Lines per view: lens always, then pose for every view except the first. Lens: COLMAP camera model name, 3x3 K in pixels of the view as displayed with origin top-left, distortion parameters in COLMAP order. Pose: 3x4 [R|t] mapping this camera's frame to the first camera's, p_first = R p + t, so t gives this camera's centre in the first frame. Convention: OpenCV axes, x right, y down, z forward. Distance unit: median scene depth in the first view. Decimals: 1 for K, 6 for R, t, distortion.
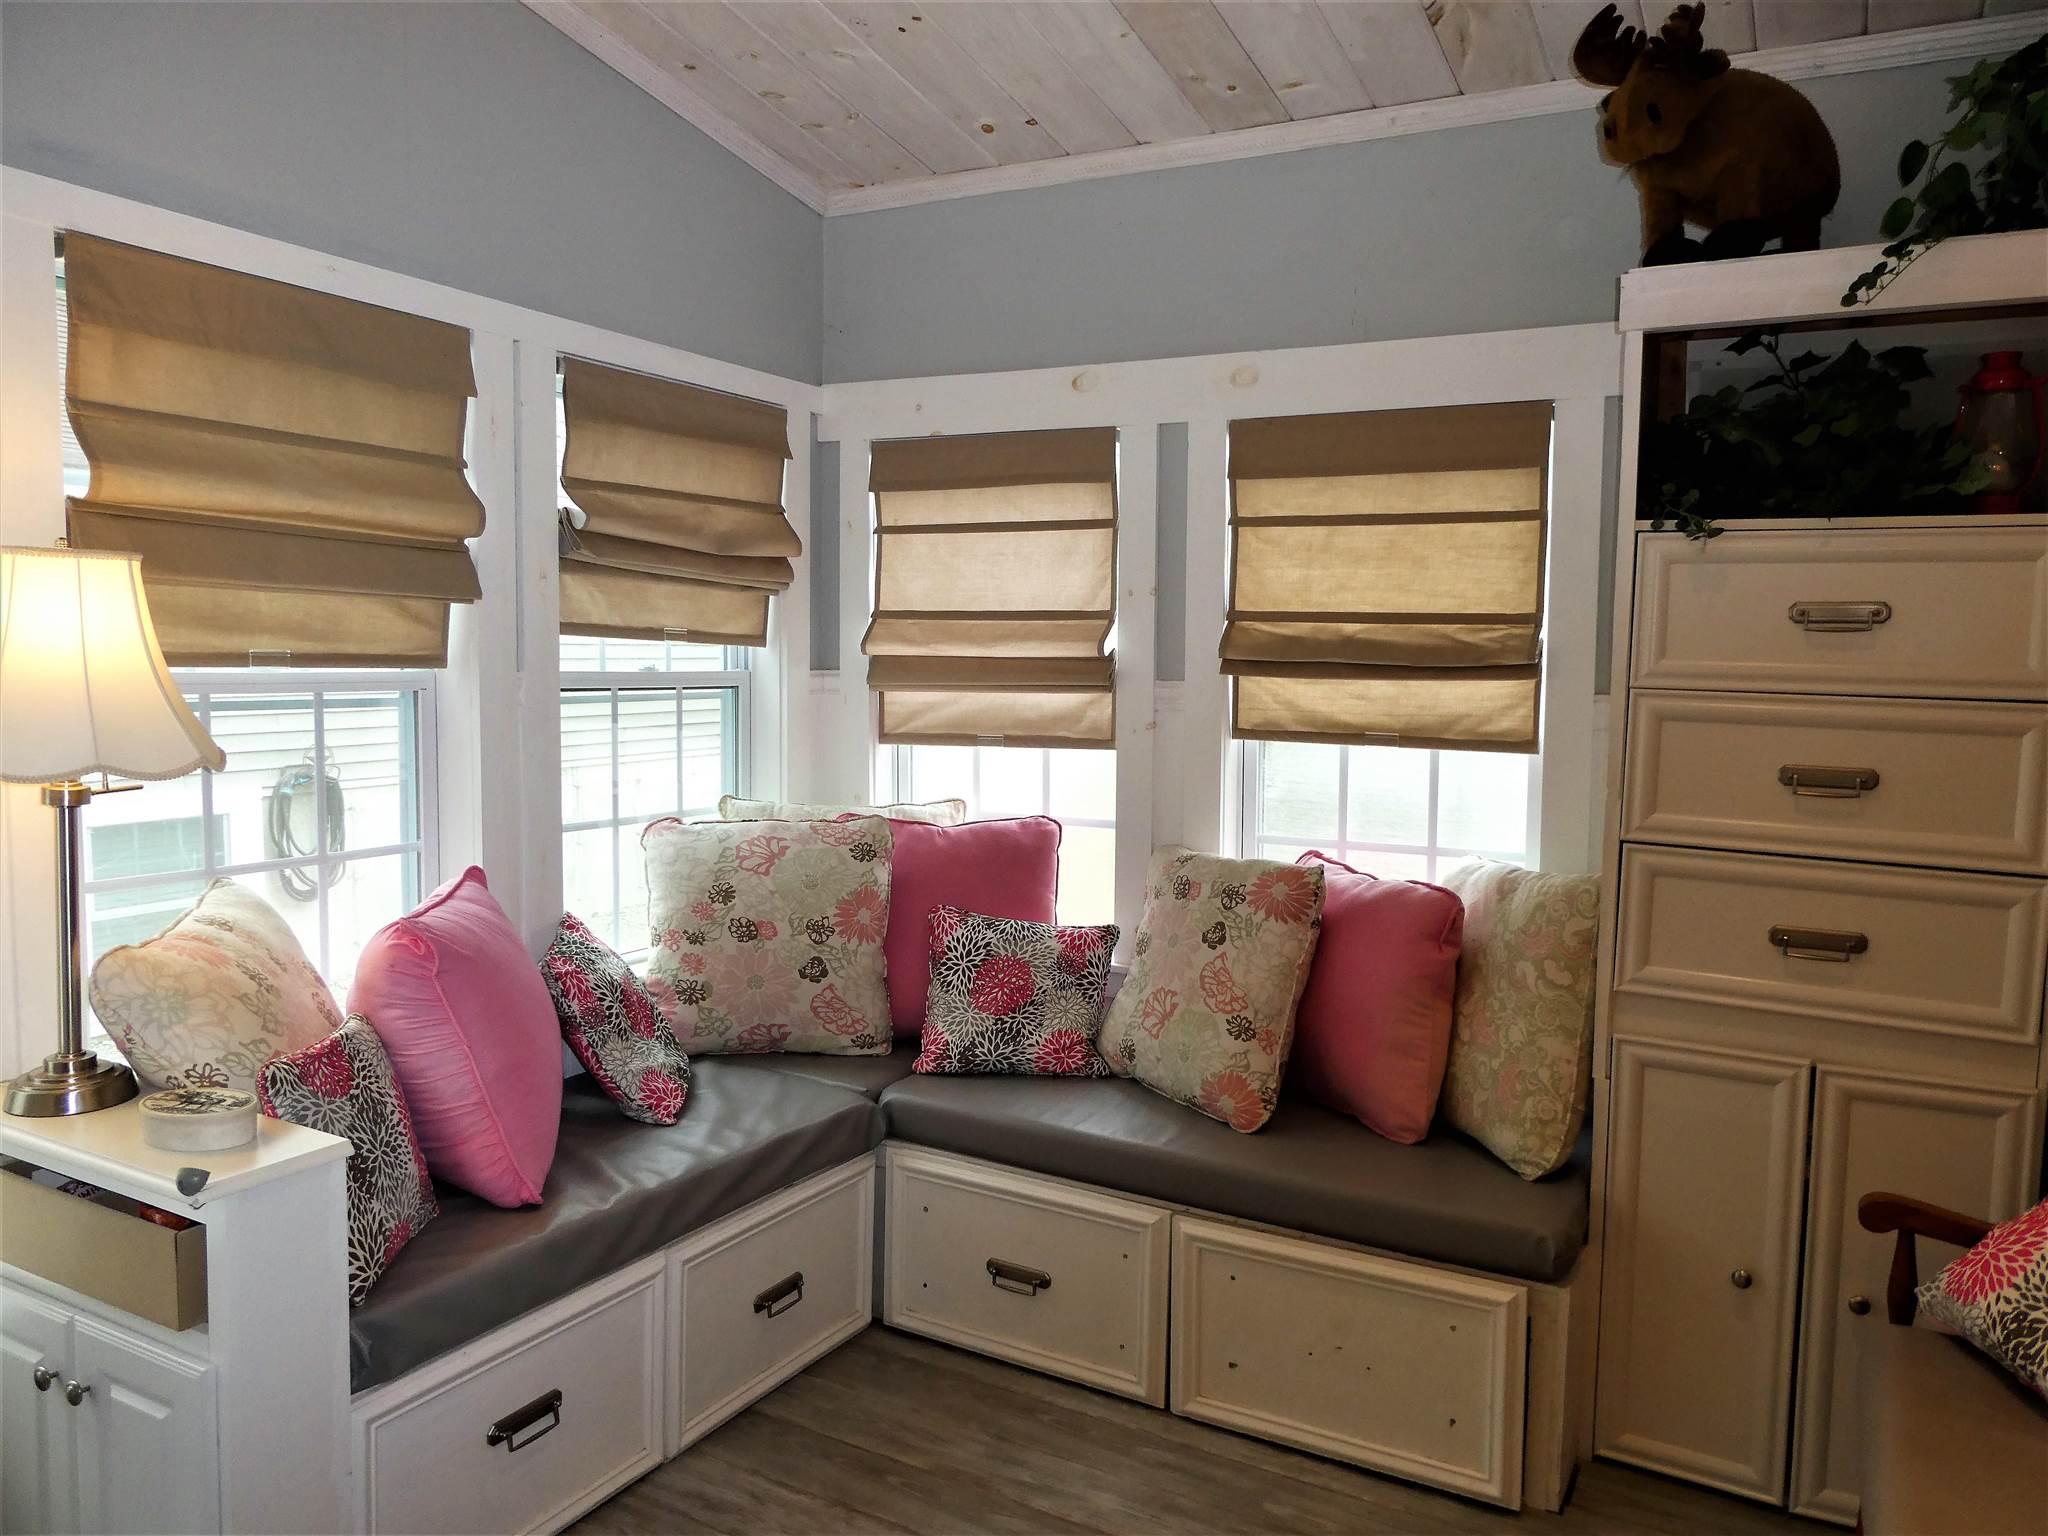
lens RADIAL K [[1477.9, 0, 1019.7], [0, 1477.9, 772.1], [0, 0, 1]] dist [0.004634, 0.000320]
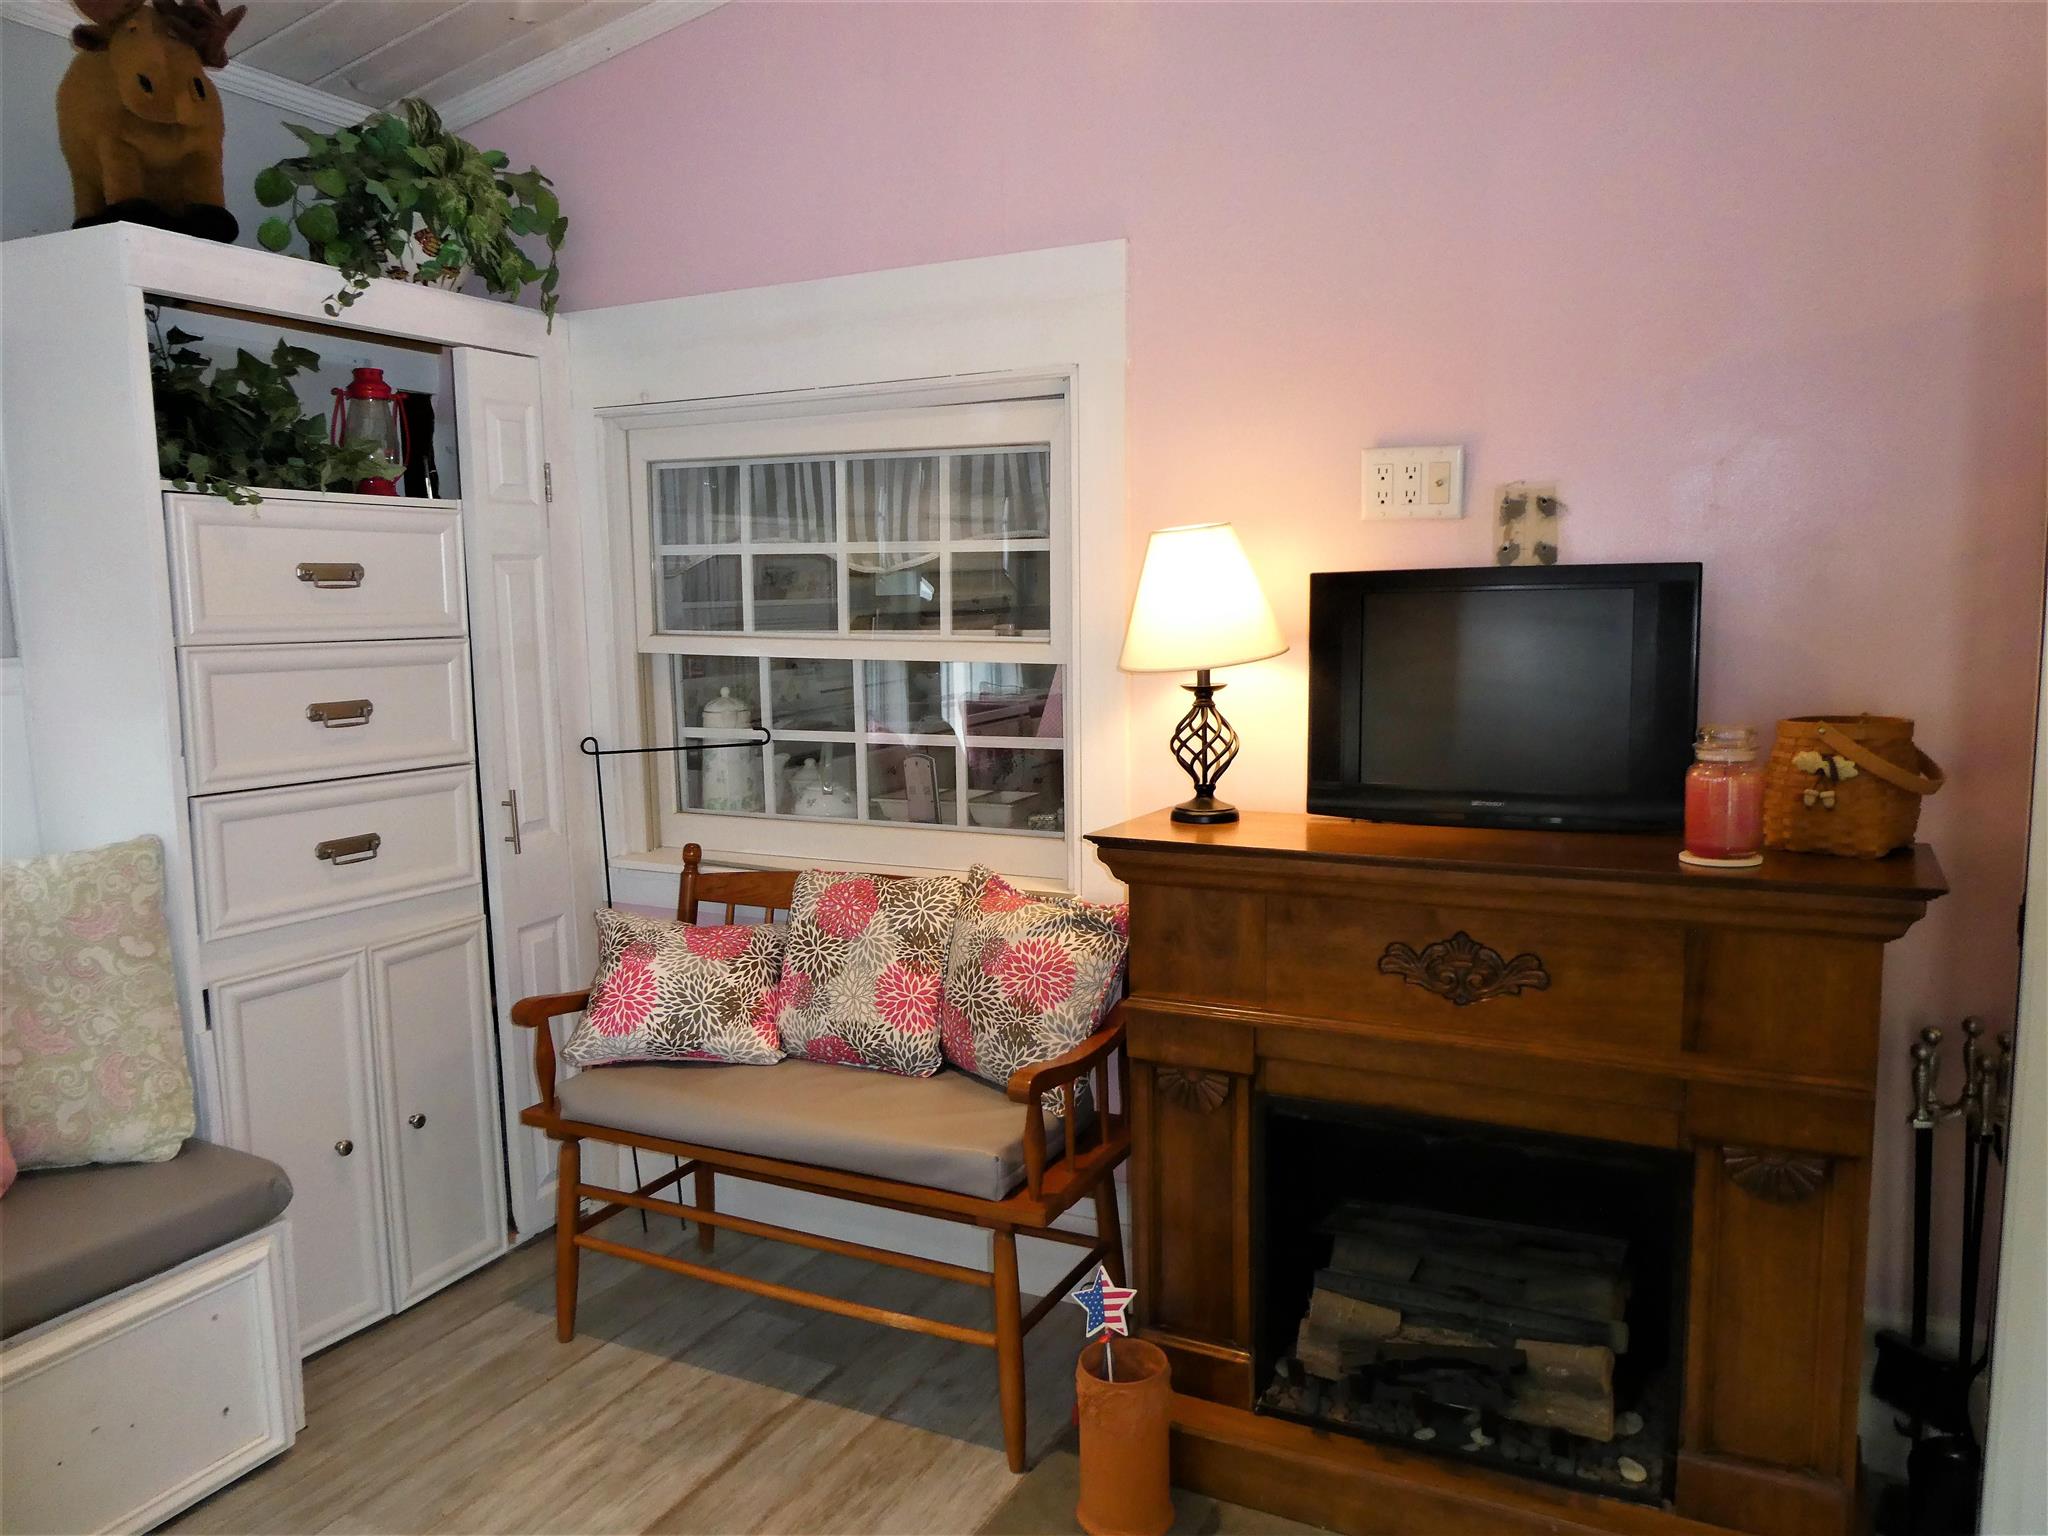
lens RADIAL K [[1467.1, 0, 1029.4], [0, 1467.1, 780.7], [0, 0, 1]] dist [0.021703, -0.034306]
pose [[-0.054778, -0.138988, 0.988778, -0.512490], [0.096016, 0.984943, 0.143768, -0.044884], [-0.993871, 0.102813, -0.040608, 0.383152]]
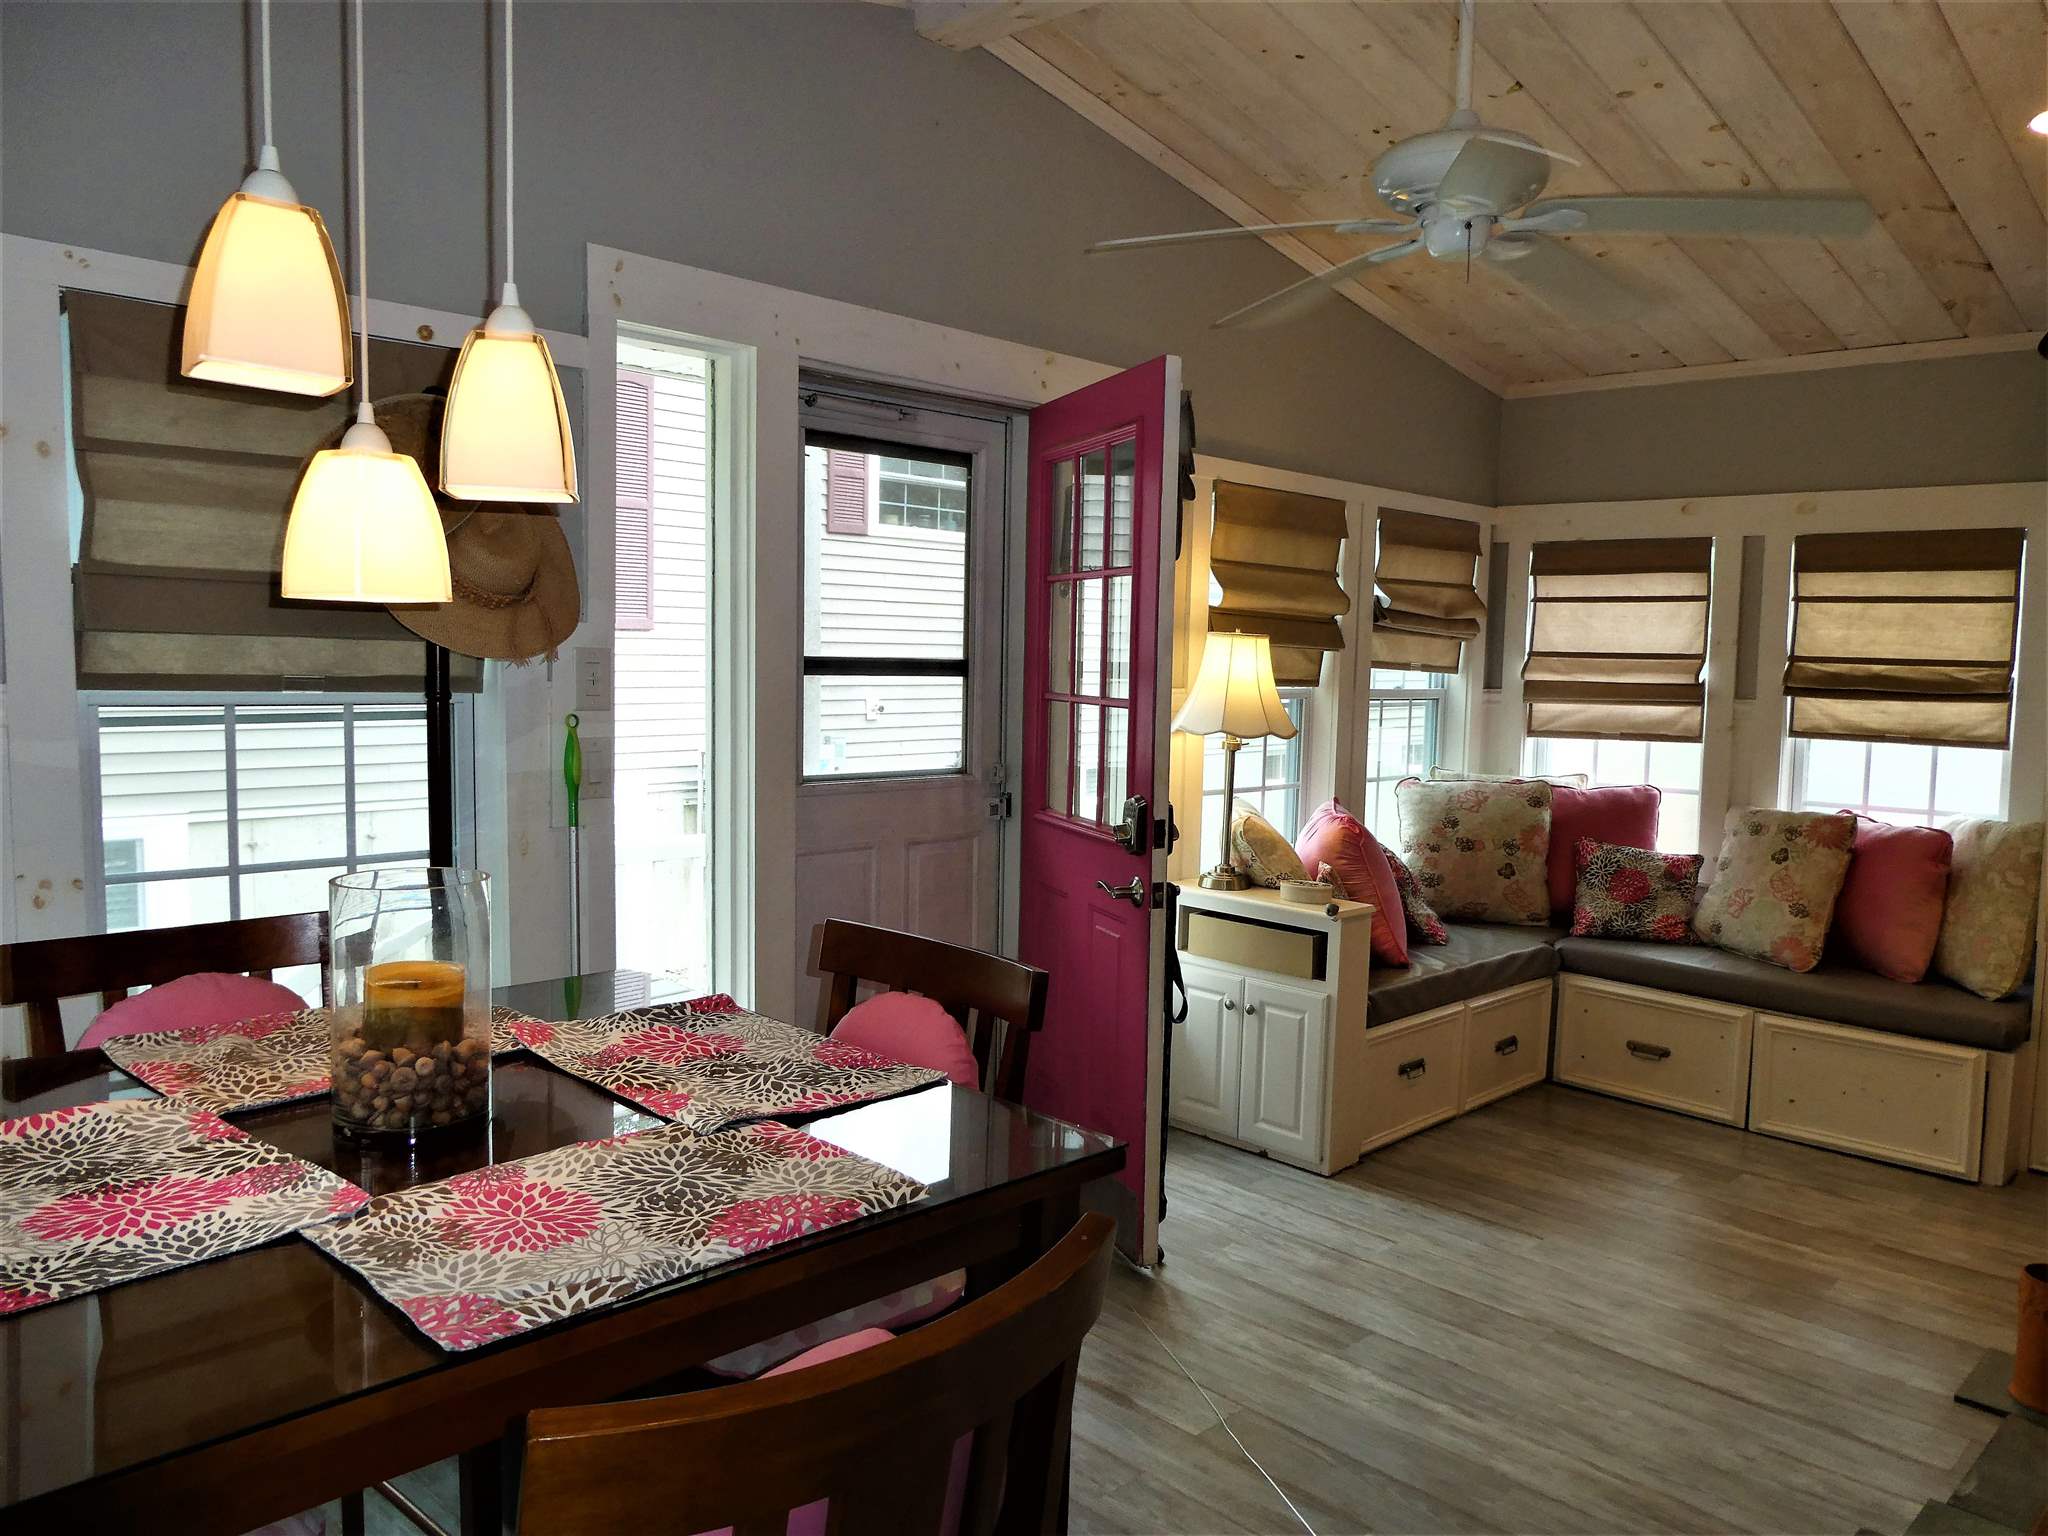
lens RADIAL K [[1467.1, 0, 1029.4], [0, 1467.1, 780.7], [0, 0, 1]] dist [0.021703, -0.034306]
pose [[0.963524, 0.030441, -0.265887, -0.230553], [-0.030324, 0.999530, 0.004546, 0.043677], [0.265900, 0.003683, 0.963994, -0.766010]]
